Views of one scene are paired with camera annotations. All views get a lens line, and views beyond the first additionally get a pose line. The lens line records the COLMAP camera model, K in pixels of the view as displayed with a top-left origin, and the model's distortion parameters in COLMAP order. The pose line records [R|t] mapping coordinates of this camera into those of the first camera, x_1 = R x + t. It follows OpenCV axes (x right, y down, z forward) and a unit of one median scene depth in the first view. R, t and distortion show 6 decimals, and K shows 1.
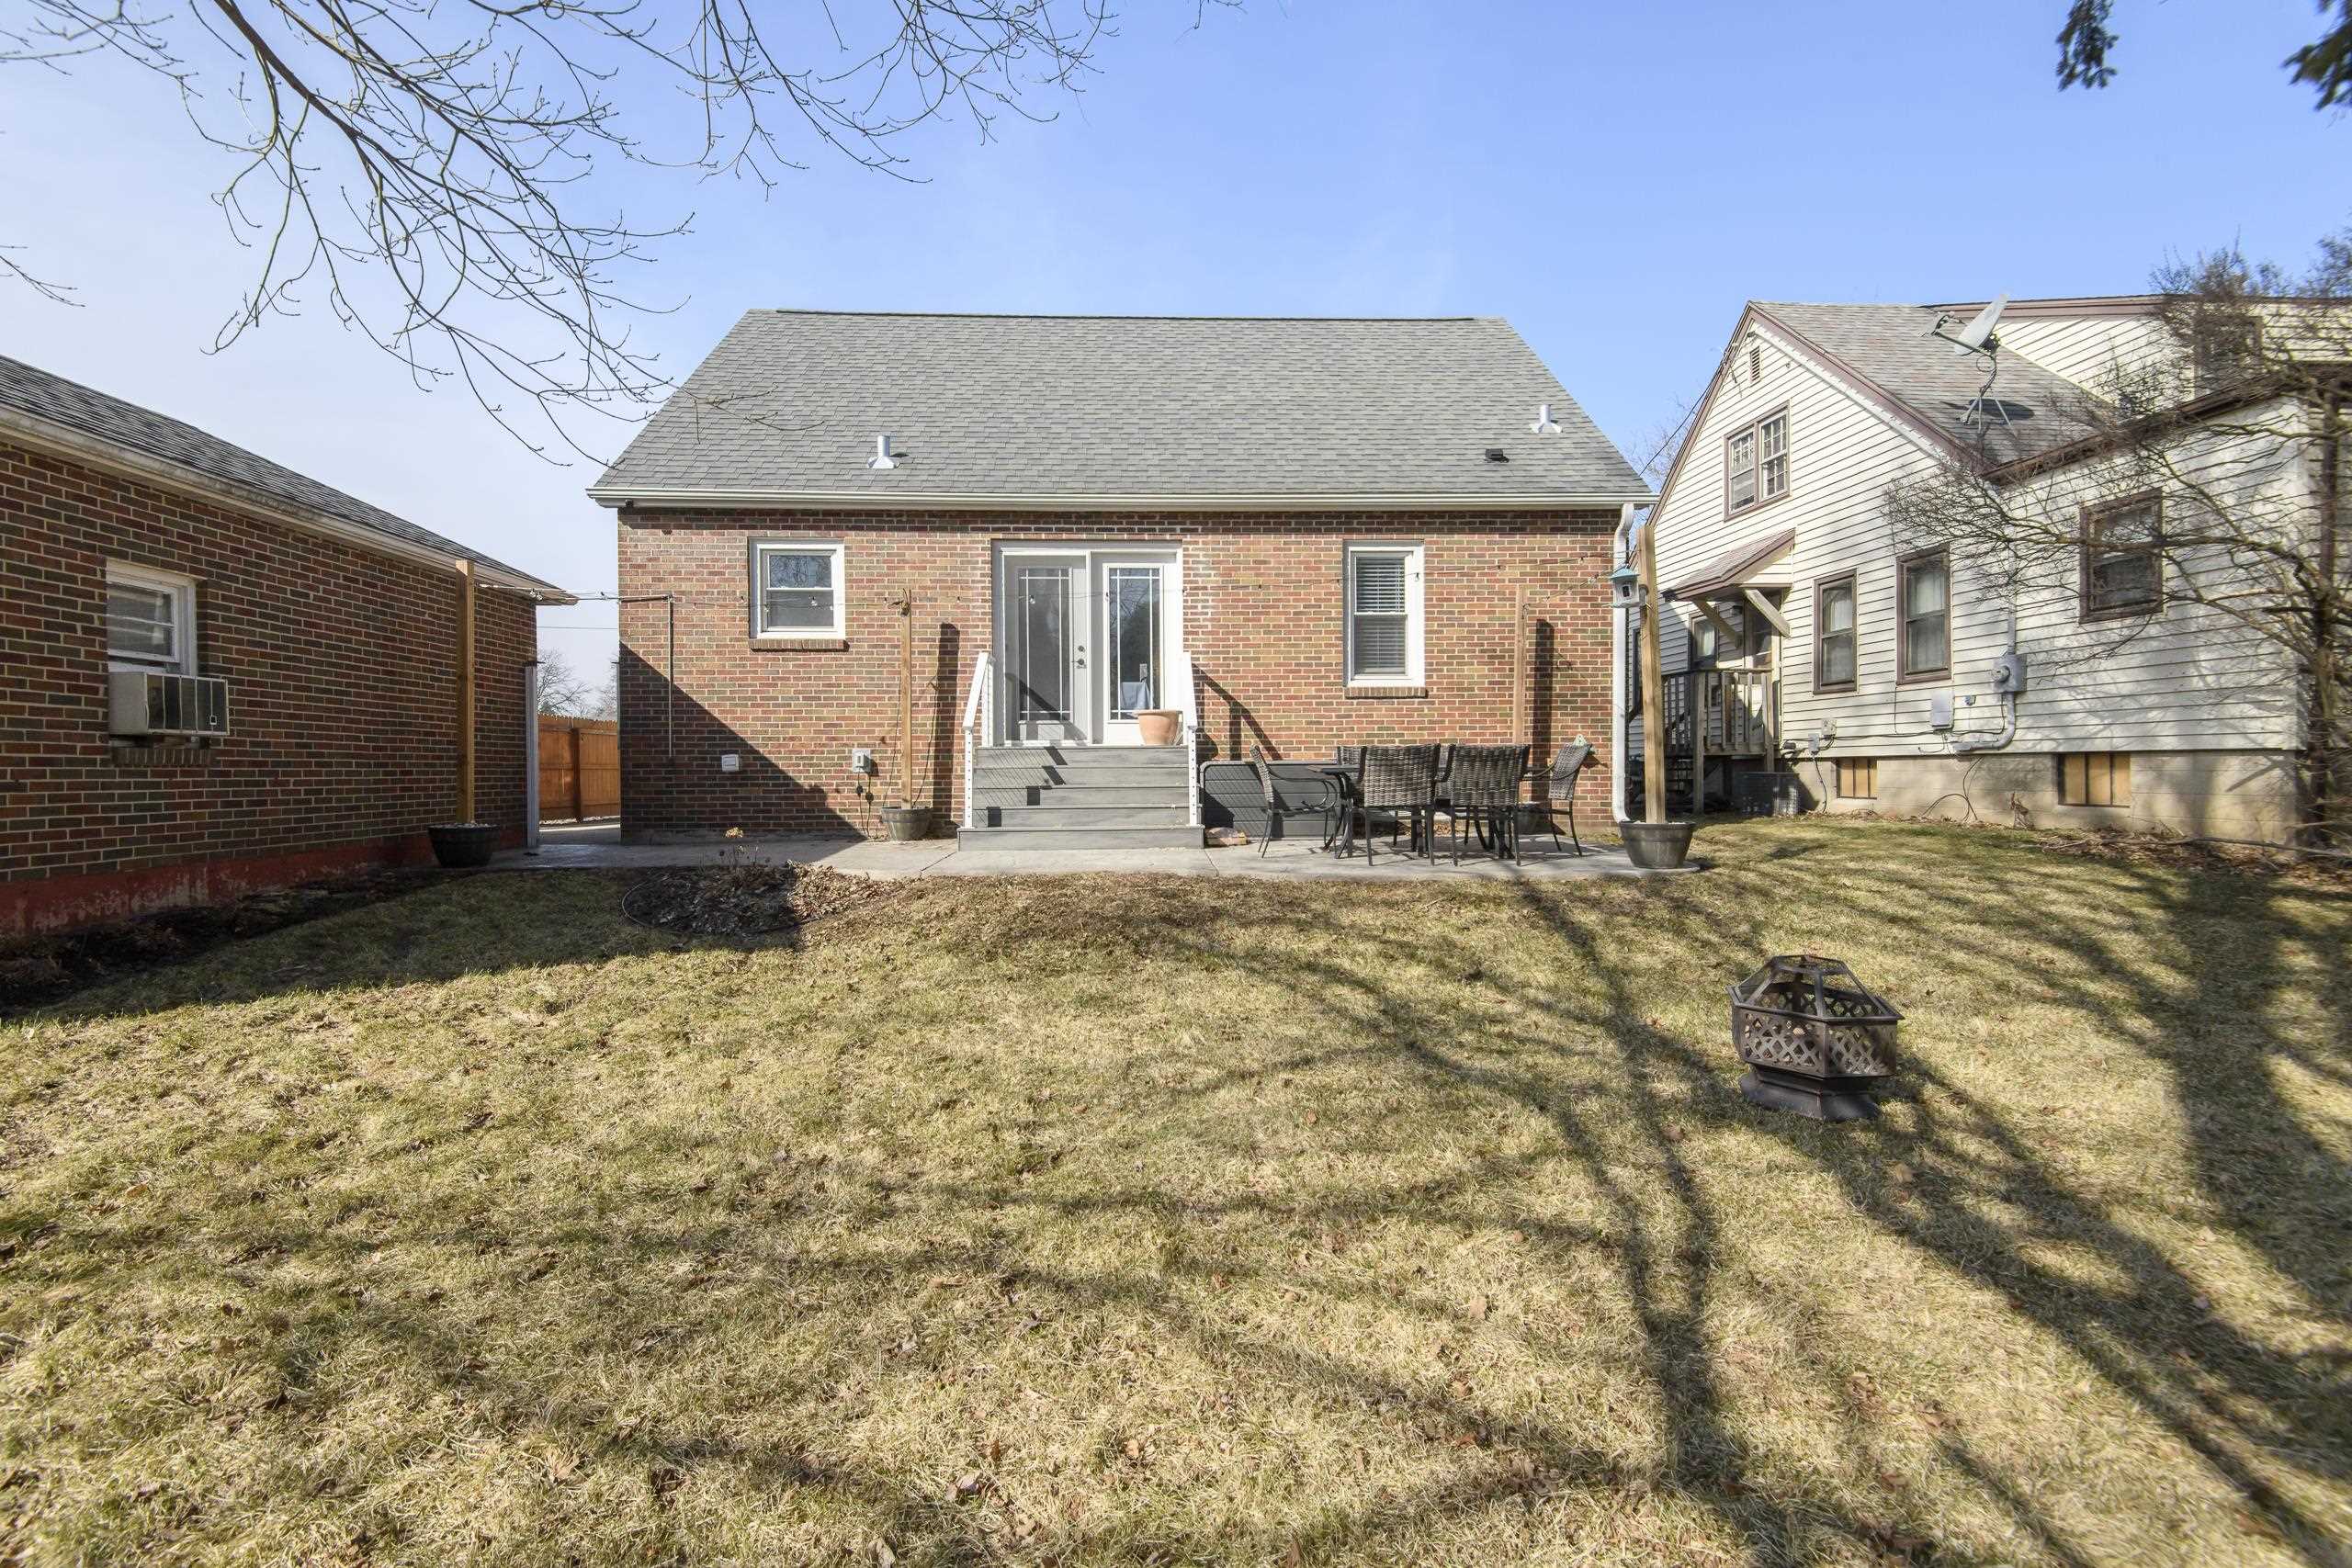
lens RADIAL K [[1070.3, 0, 1168.0], [0, 1070.3, 780.3], [0, 0, 1]] dist [0.035396, -0.022346]
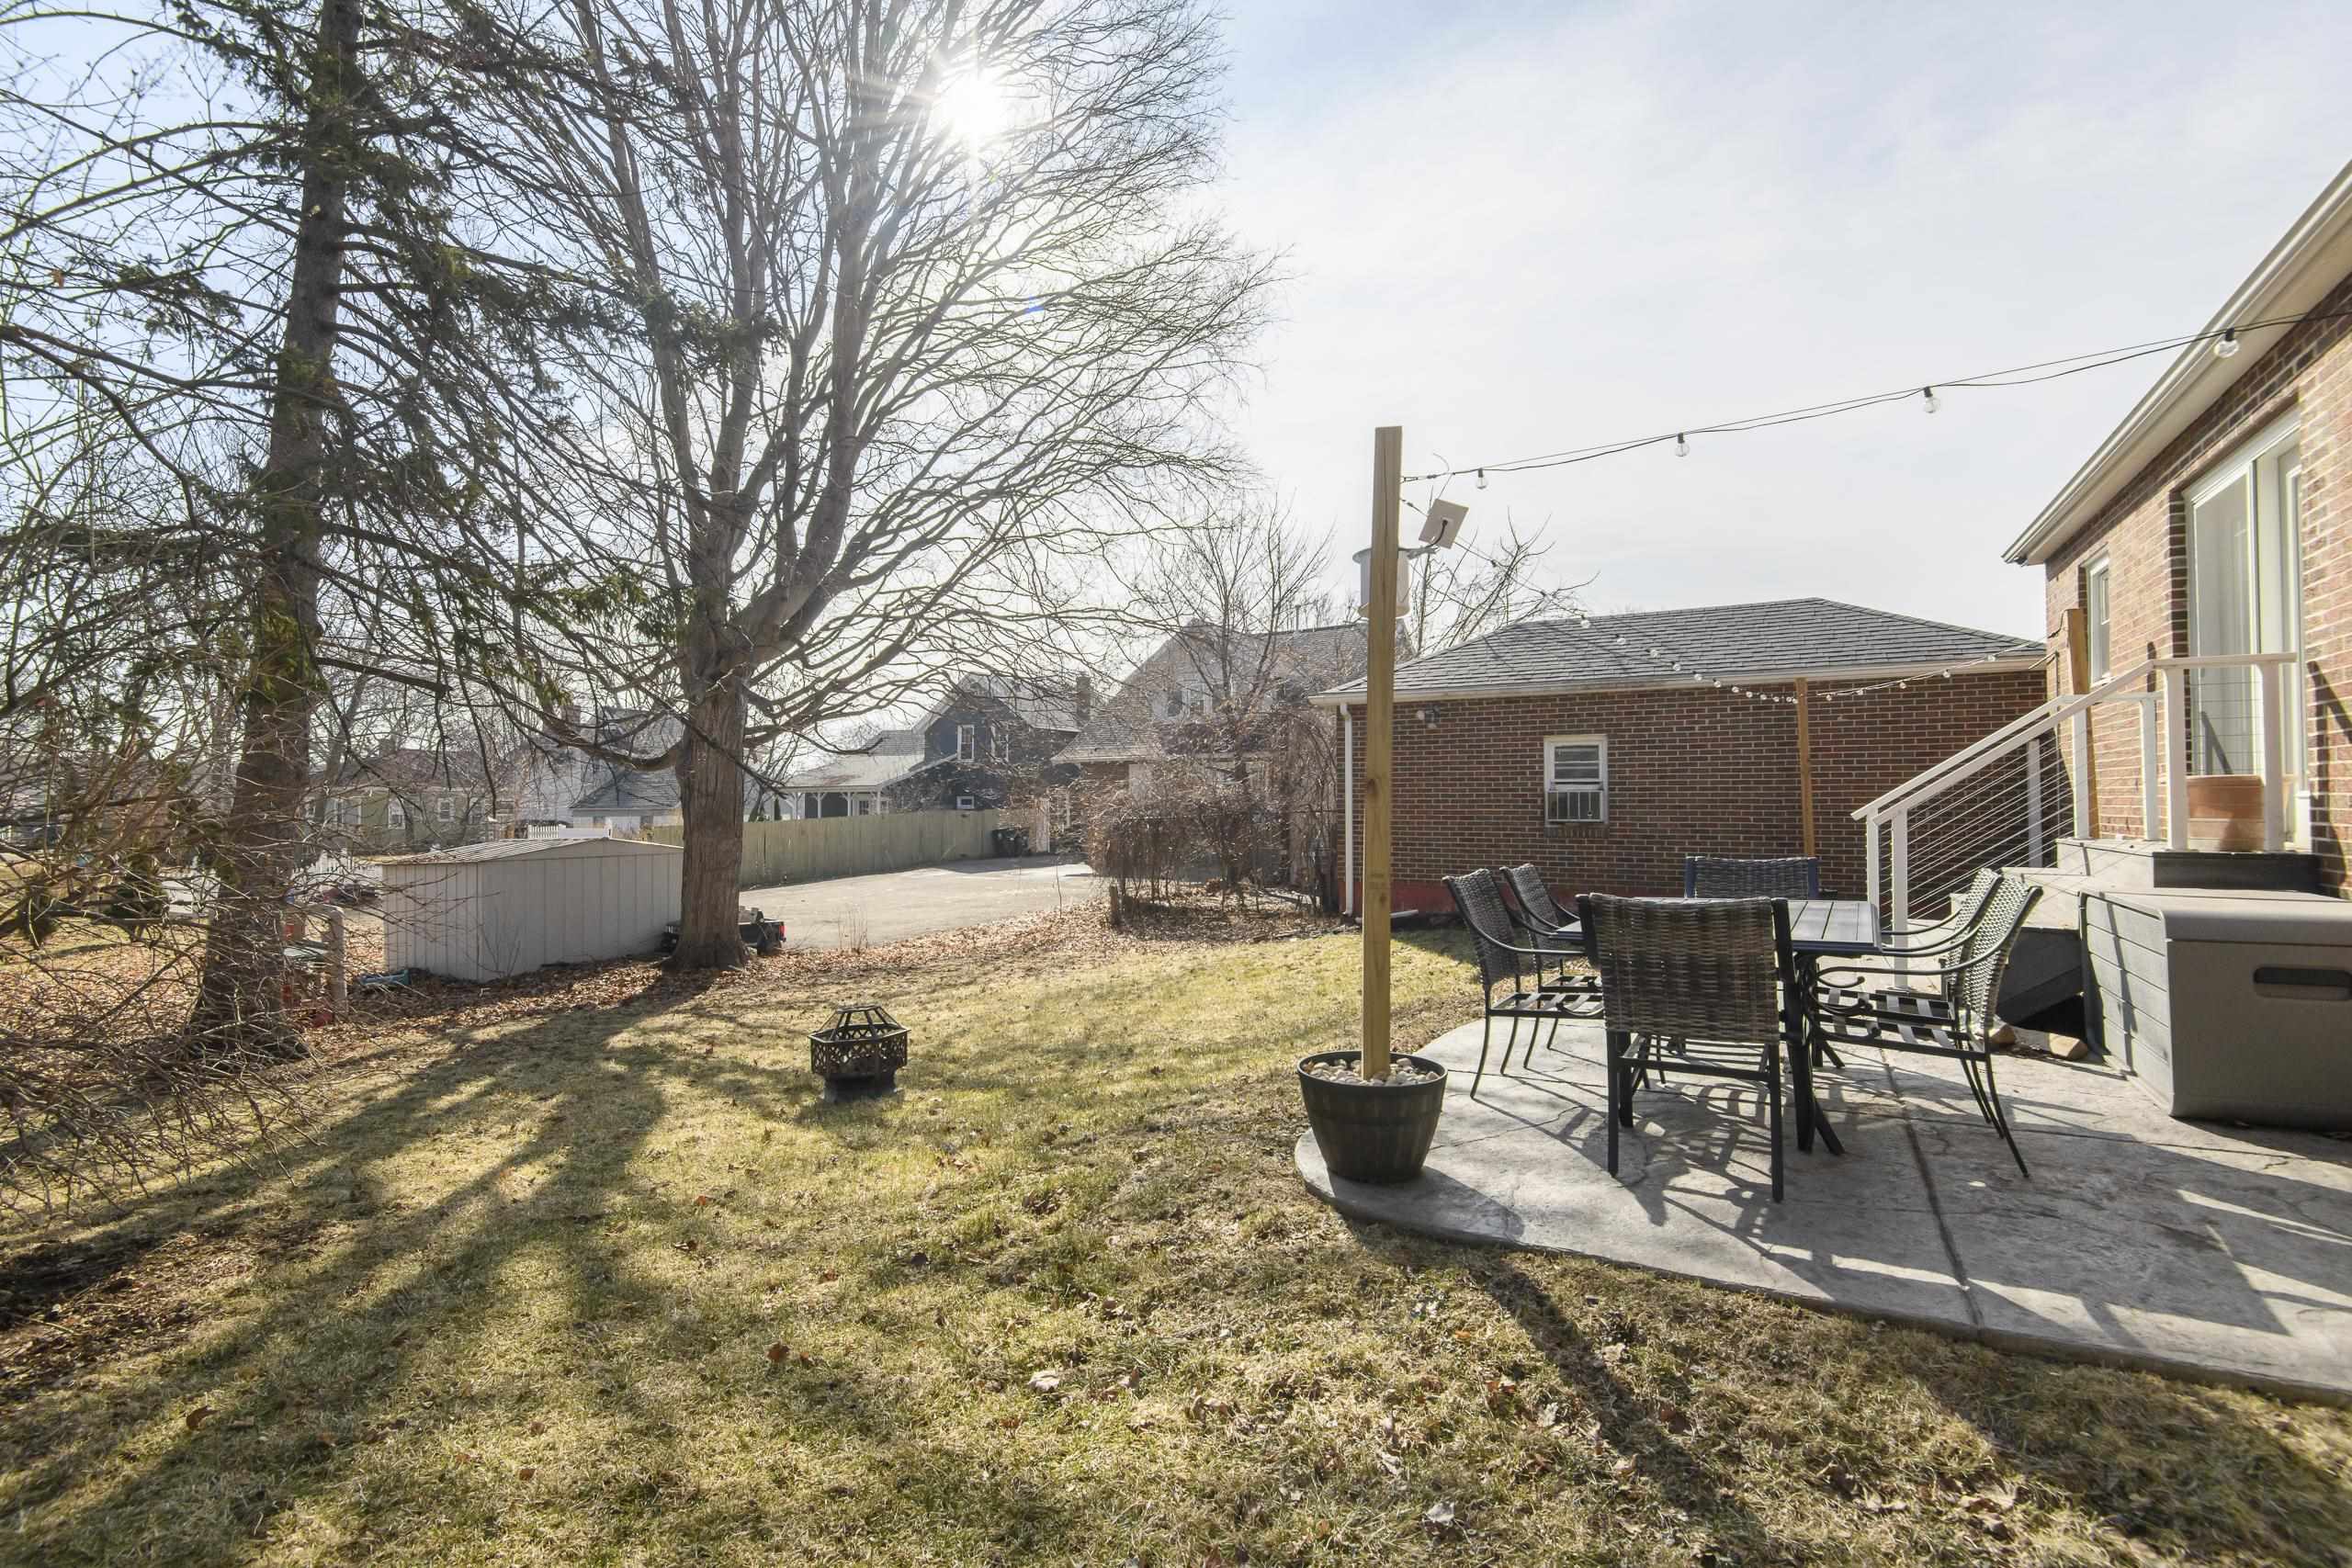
lens RADIAL K [[1070.3, 0, 1168.0], [0, 1070.3, 780.3], [0, 0, 1]] dist [0.035396, -0.022346]
pose [[-0.517089, -0.011312, -0.855857, 0.632783], [-0.012053, 0.999910, -0.005934, -0.053254], [0.855847, 0.007248, -0.517179, 0.827755]]
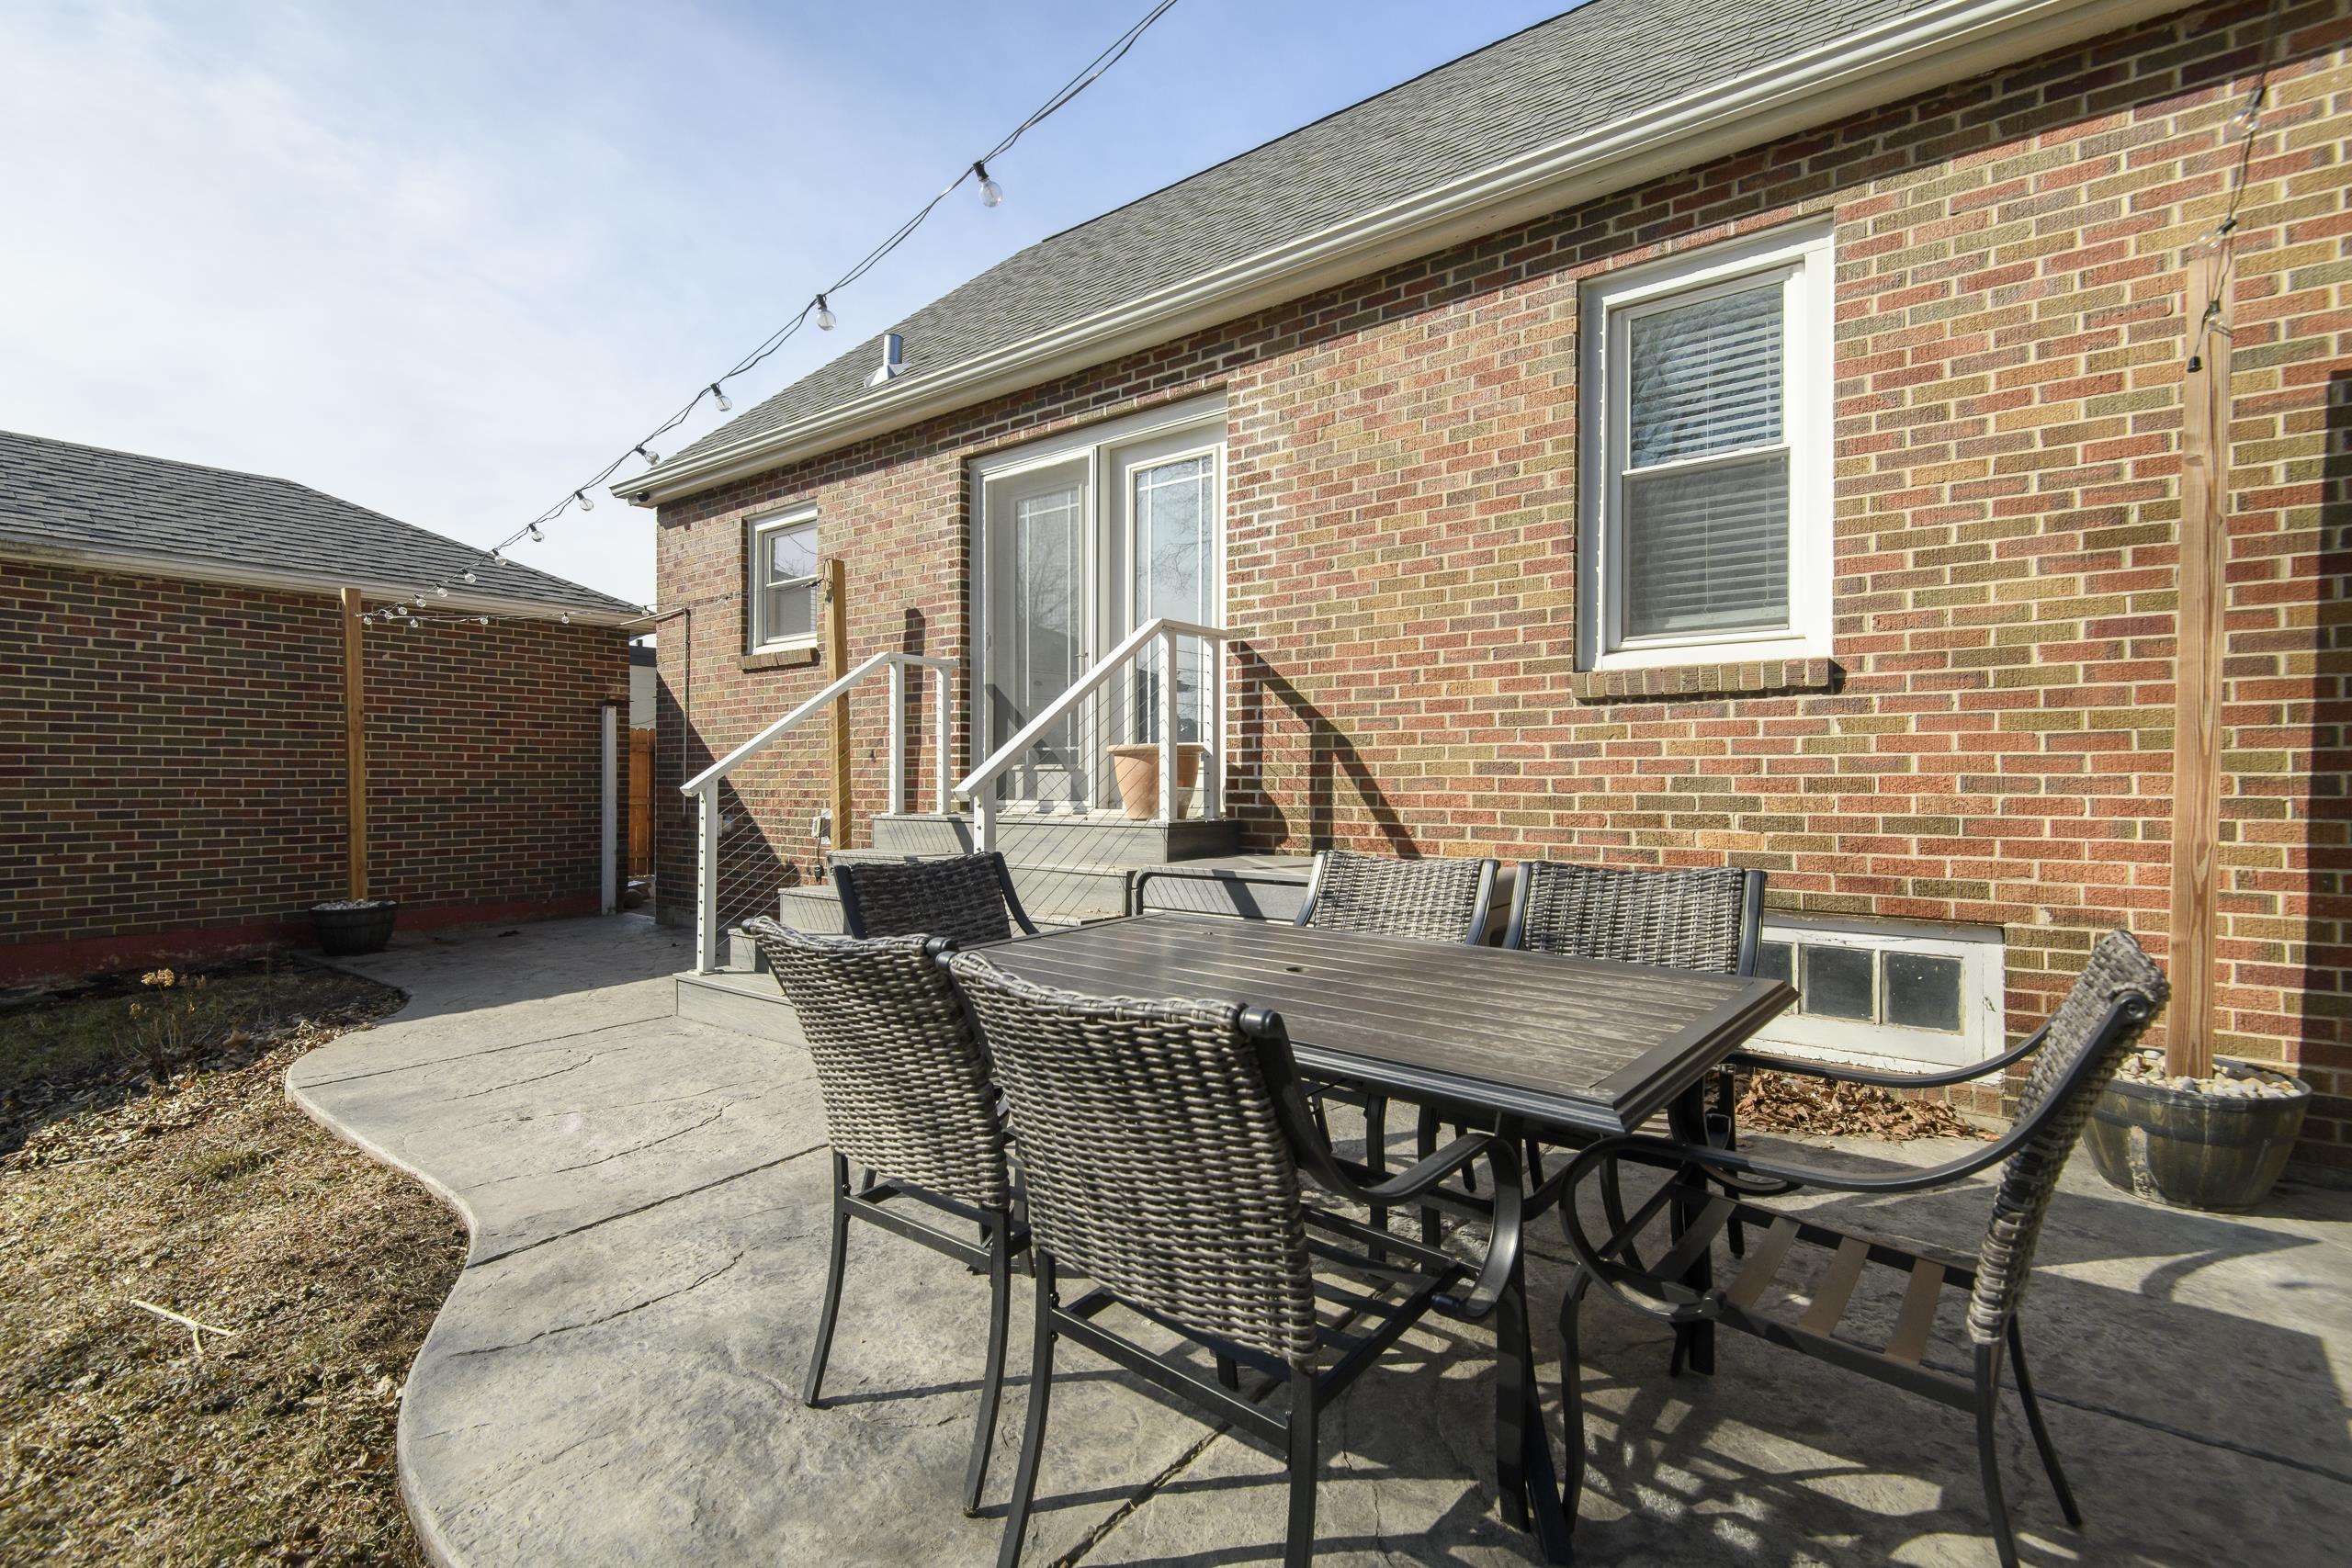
lens RADIAL K [[1070.3, 0, 1168.0], [0, 1070.3, 780.3], [0, 0, 1]] dist [0.035396, -0.022346]
pose [[0.763165, 0.005097, -0.646184, 0.300514], [-0.010714, 0.999931, -0.004767, -0.046105], [0.646115, 0.010561, 0.763167, 0.620346]]
